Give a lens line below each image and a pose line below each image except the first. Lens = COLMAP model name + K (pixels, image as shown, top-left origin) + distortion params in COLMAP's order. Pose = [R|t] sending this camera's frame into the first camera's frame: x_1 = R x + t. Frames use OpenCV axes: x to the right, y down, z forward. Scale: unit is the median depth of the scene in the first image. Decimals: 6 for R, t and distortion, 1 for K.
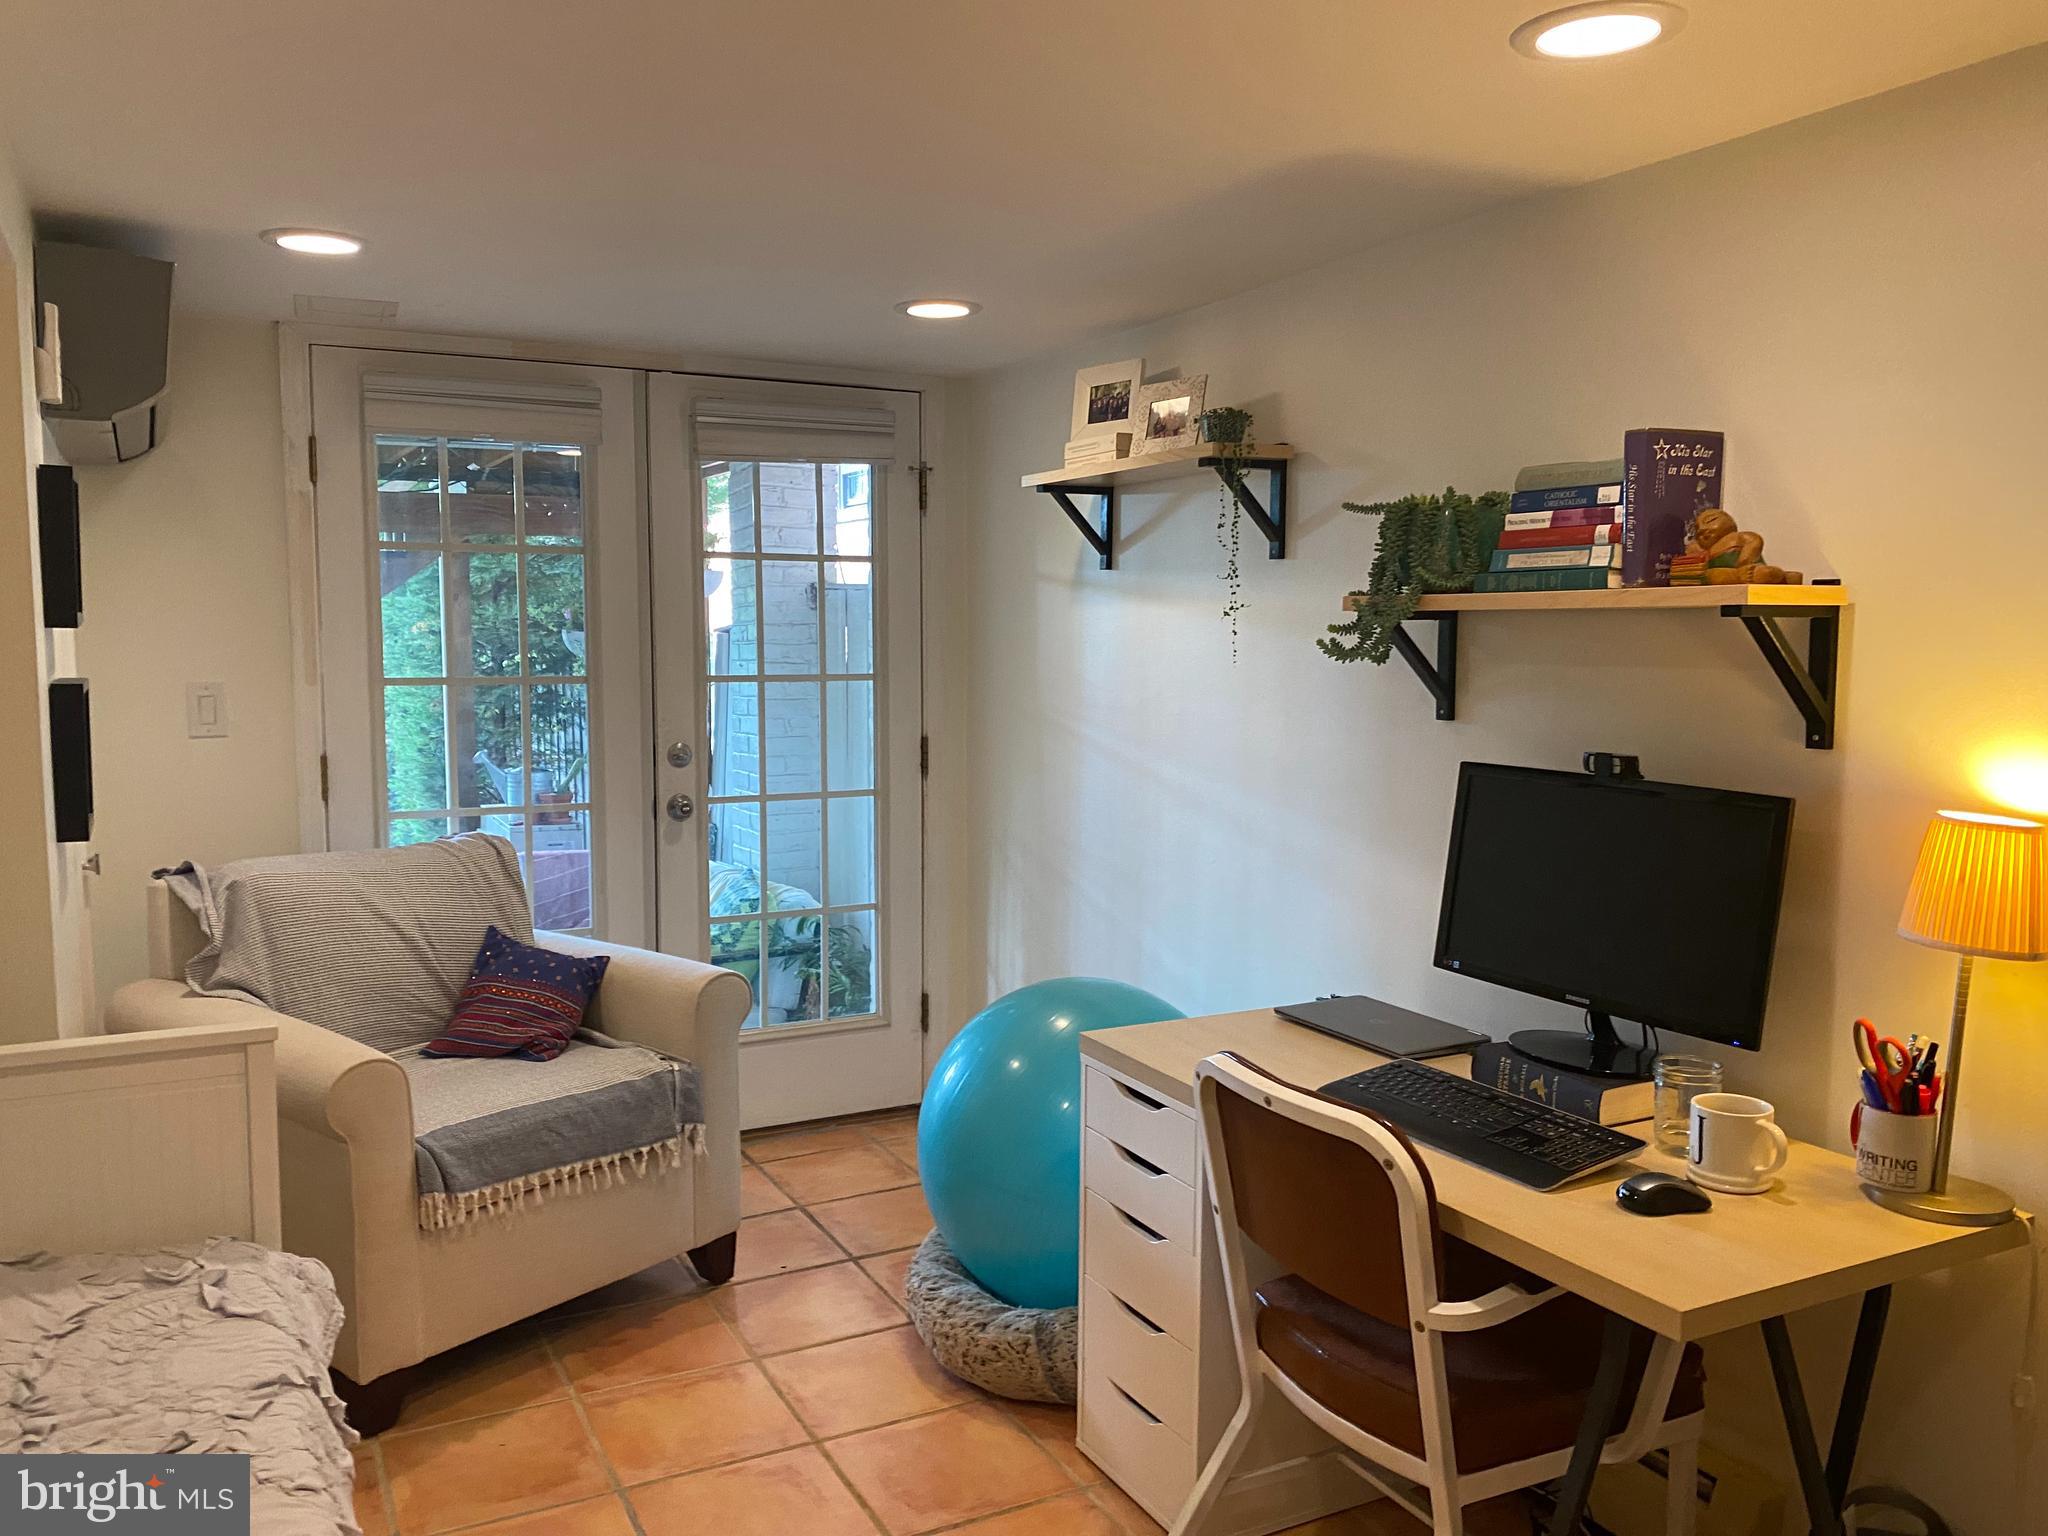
lens RADIAL K [[1552.5, 0, 1023.8], [0, 1552.5, 769.8], [0, 0, 1]] dist [0.016282, -0.009732]
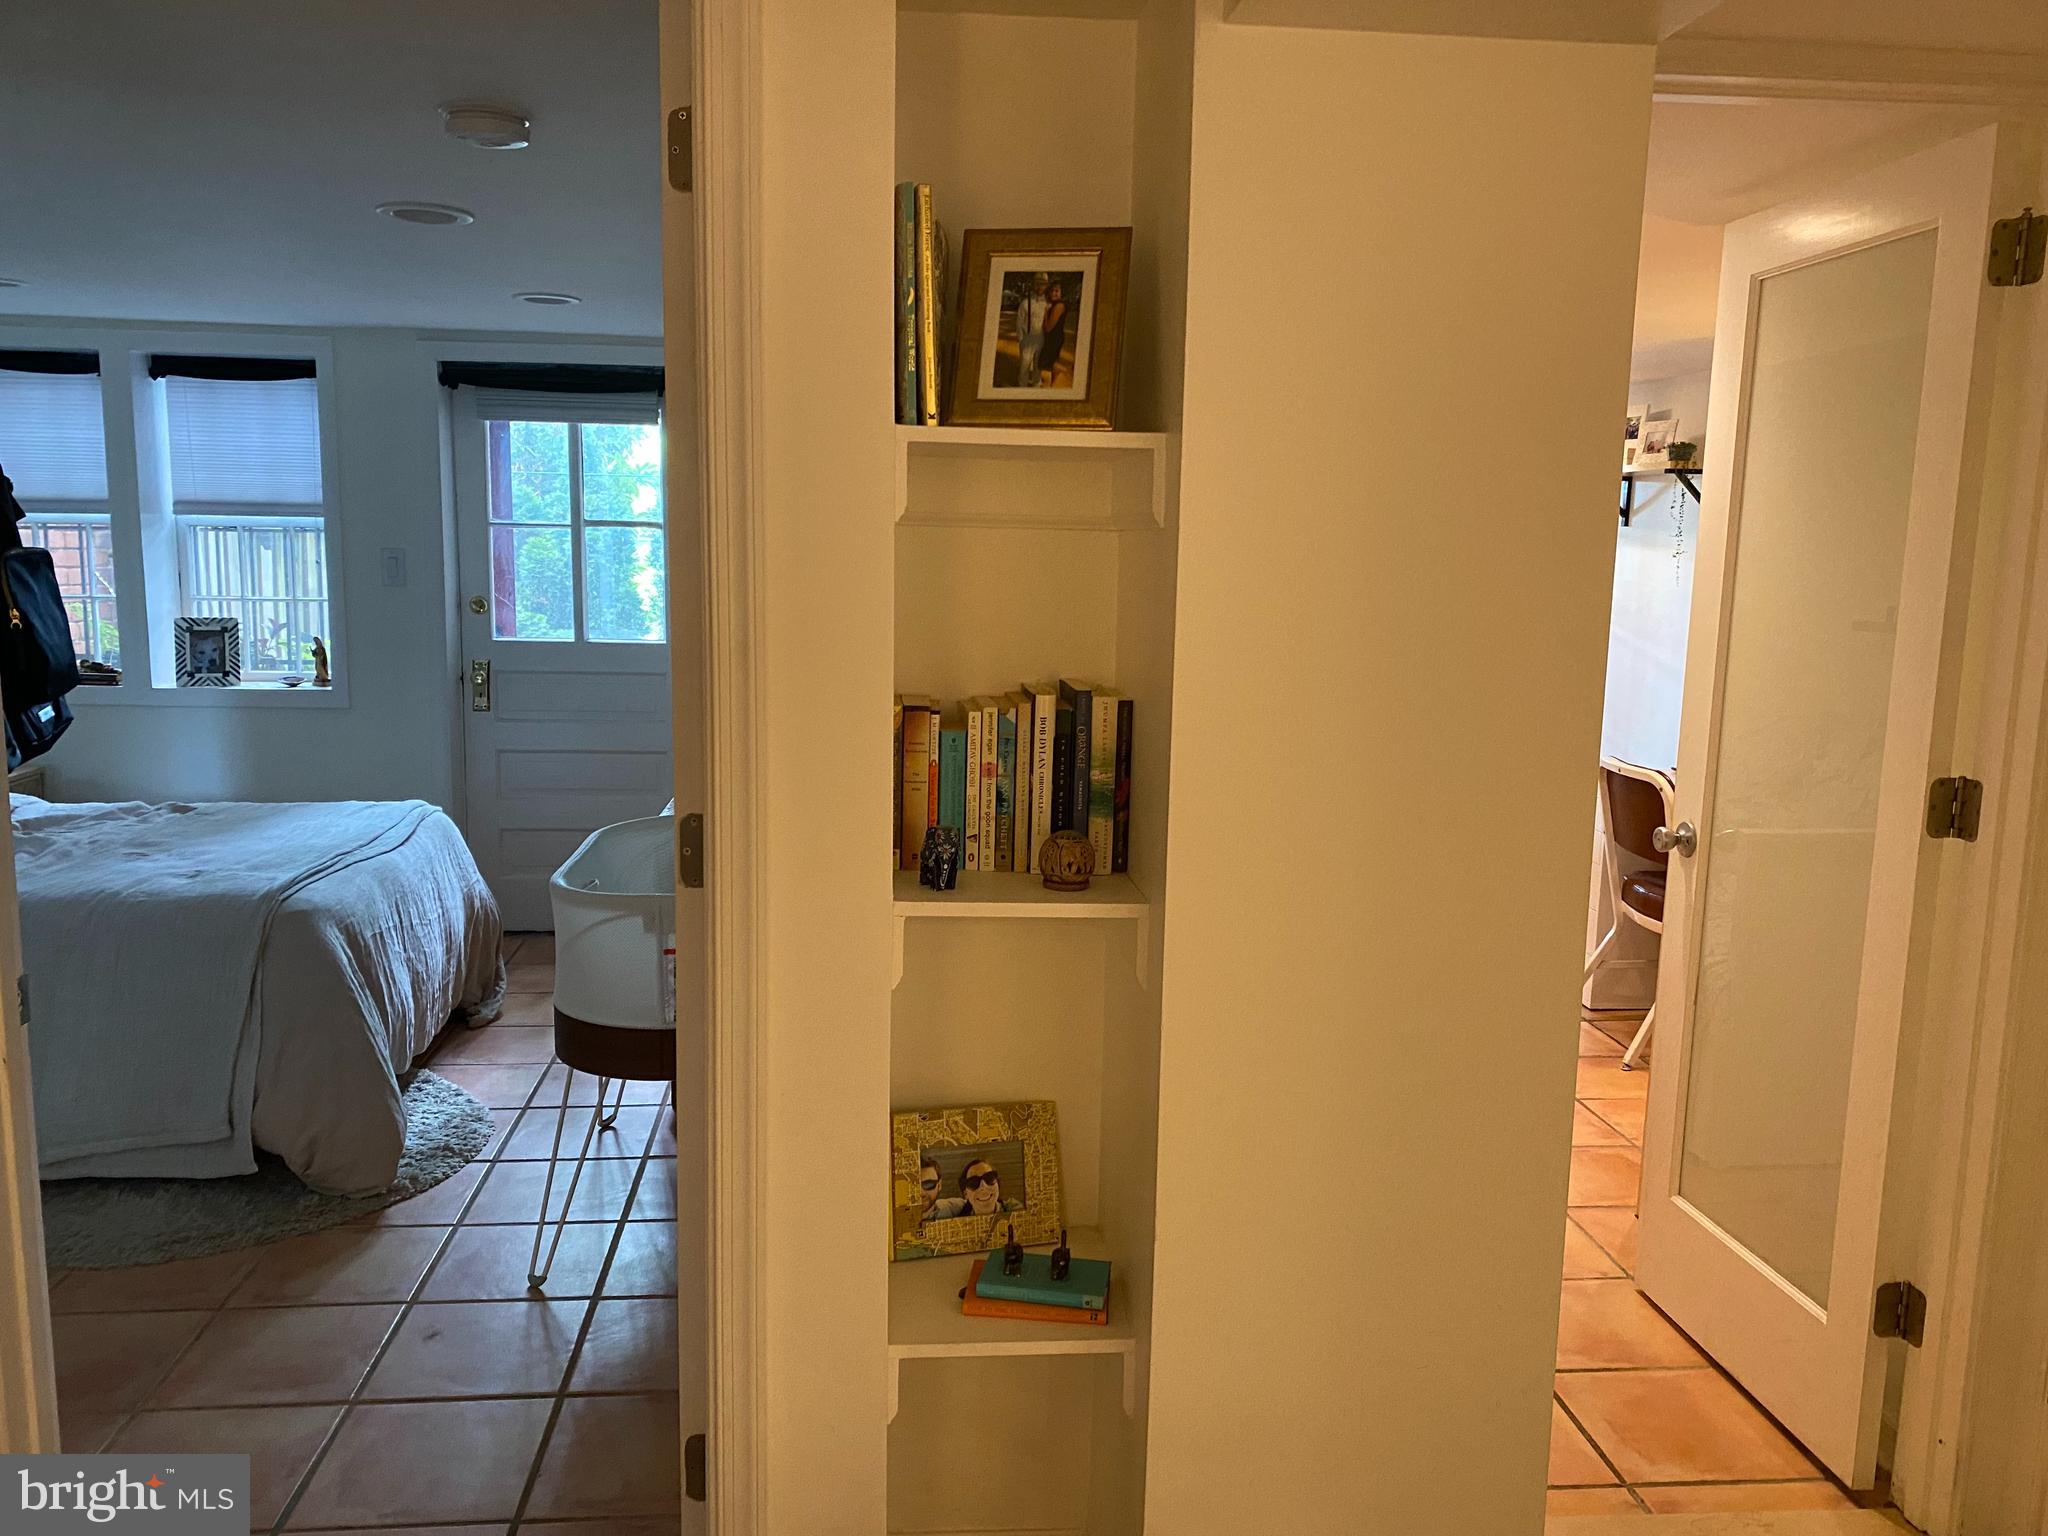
lens RADIAL K [[1552.5, 0, 1019.6], [0, 1552.5, 773.4], [0, 0, 1]] dist [0.016282, -0.009732]
pose [[0.918447, 0.075120, -0.388345, 0.140897], [-0.055736, 0.996583, 0.060959, 0.075425], [0.391597, -0.034342, 0.919496, -0.880791]]
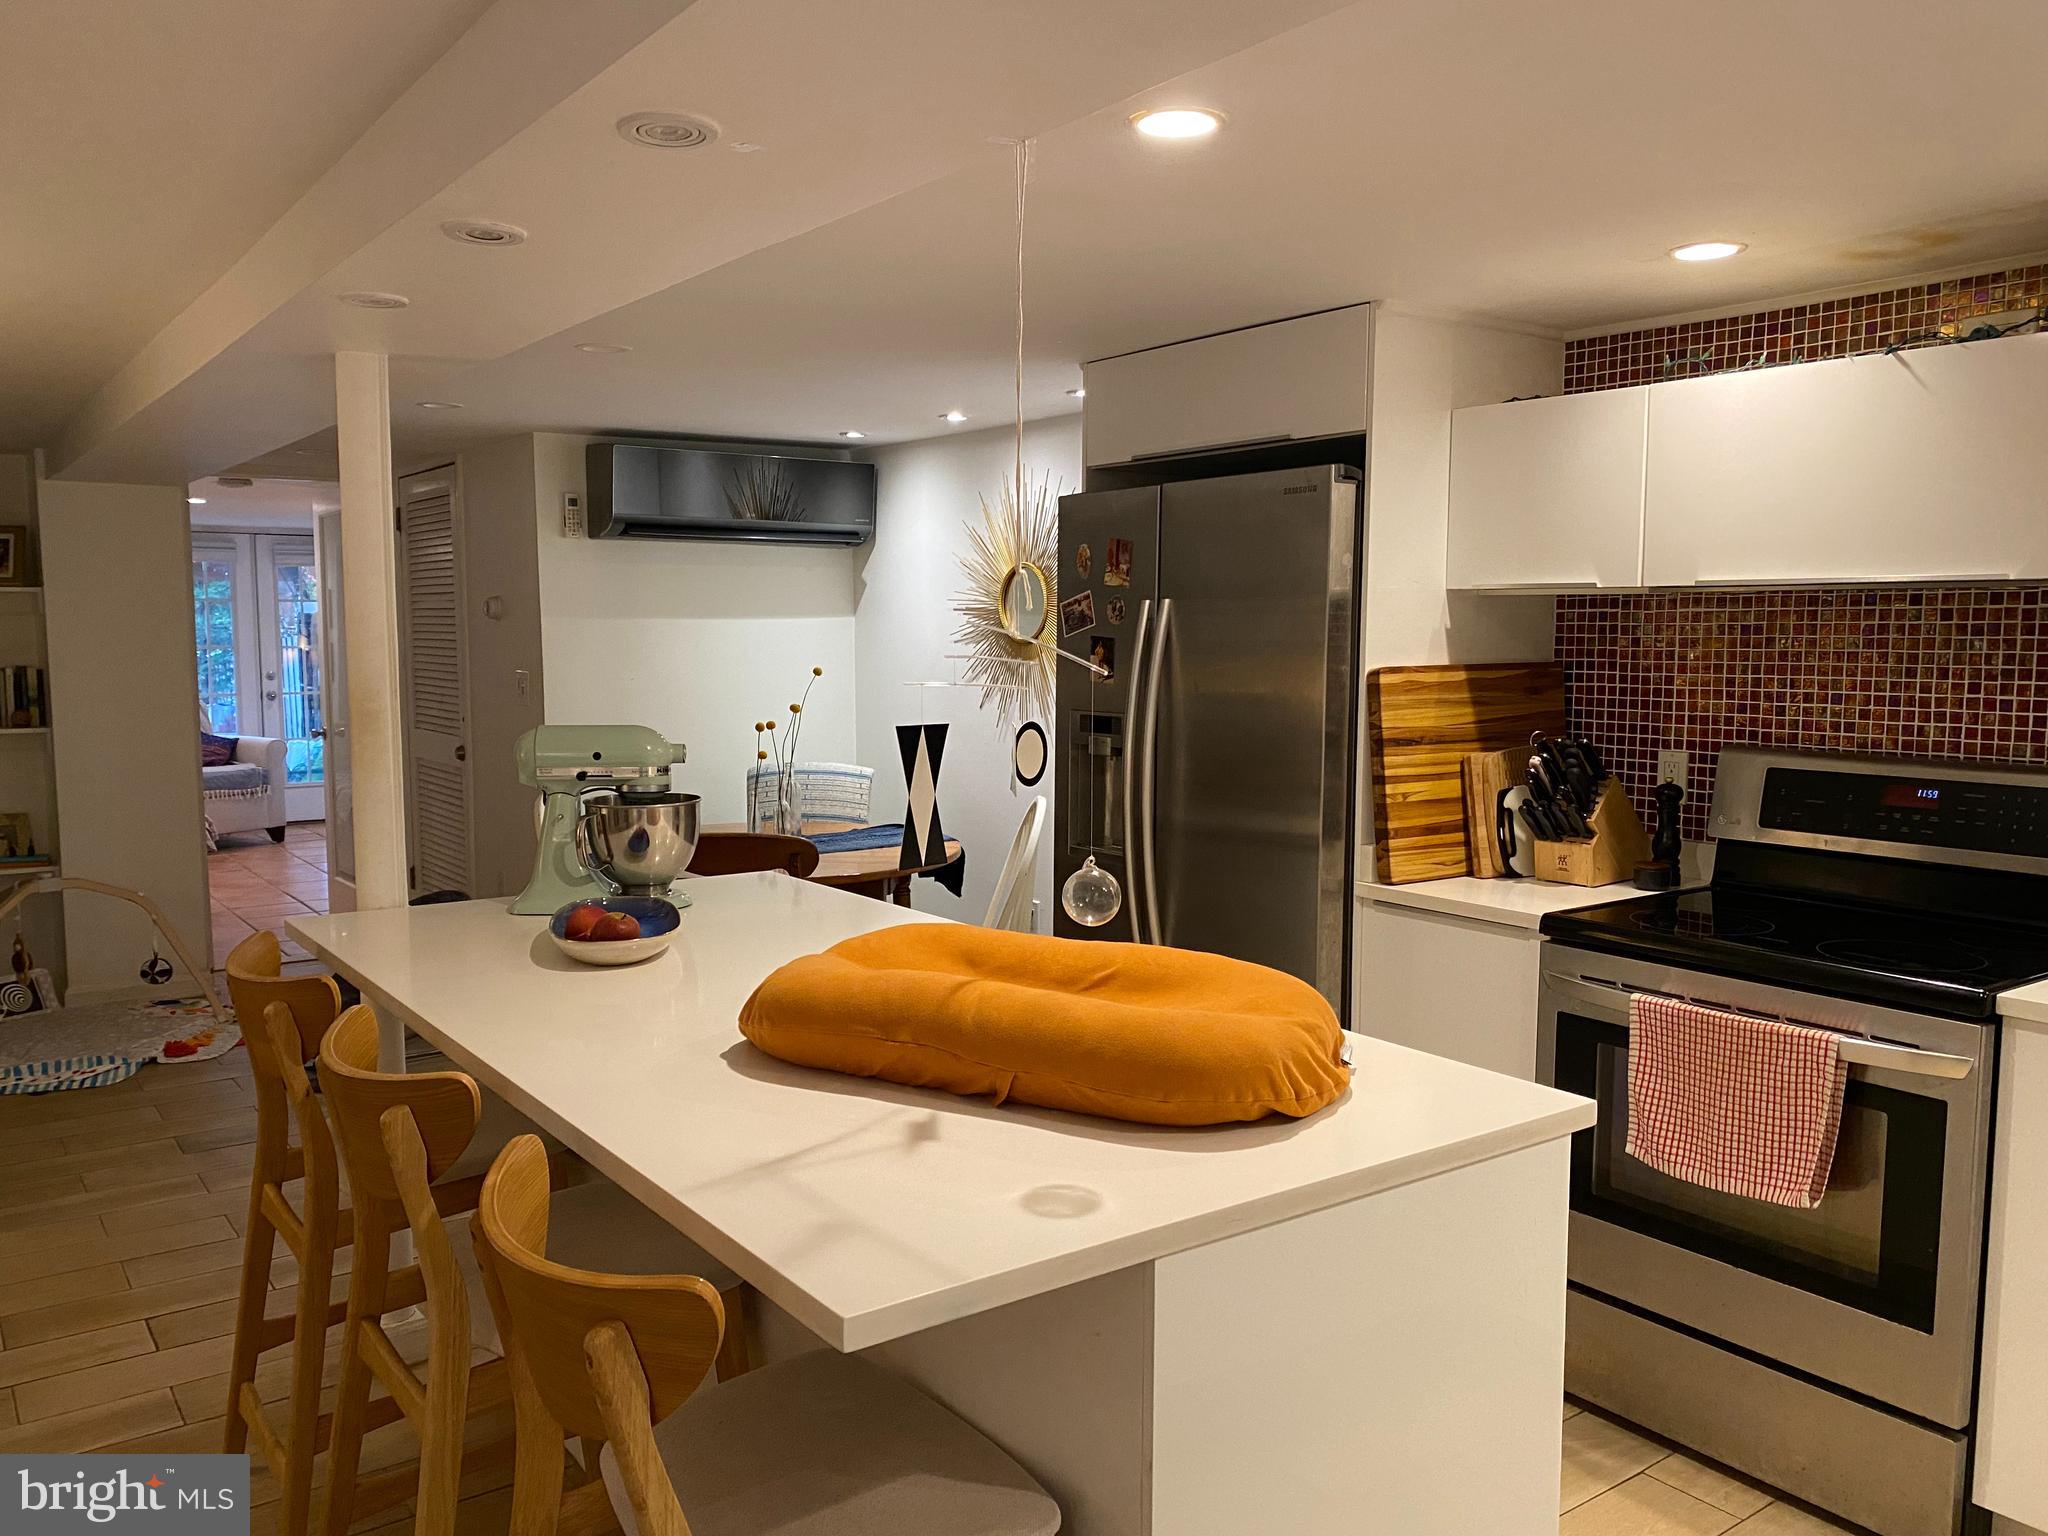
lens RADIAL K [[1552.5, 0, 1005.7], [0, 1552.5, 779.9], [0, 0, 1]] dist [0.016282, -0.009732]
pose [[0.990093, -0.016914, 0.139389, 0.835906], [0.016403, 0.999854, 0.004816, 0.225483], [-0.139450, -0.002482, 0.990226, -2.346592]]
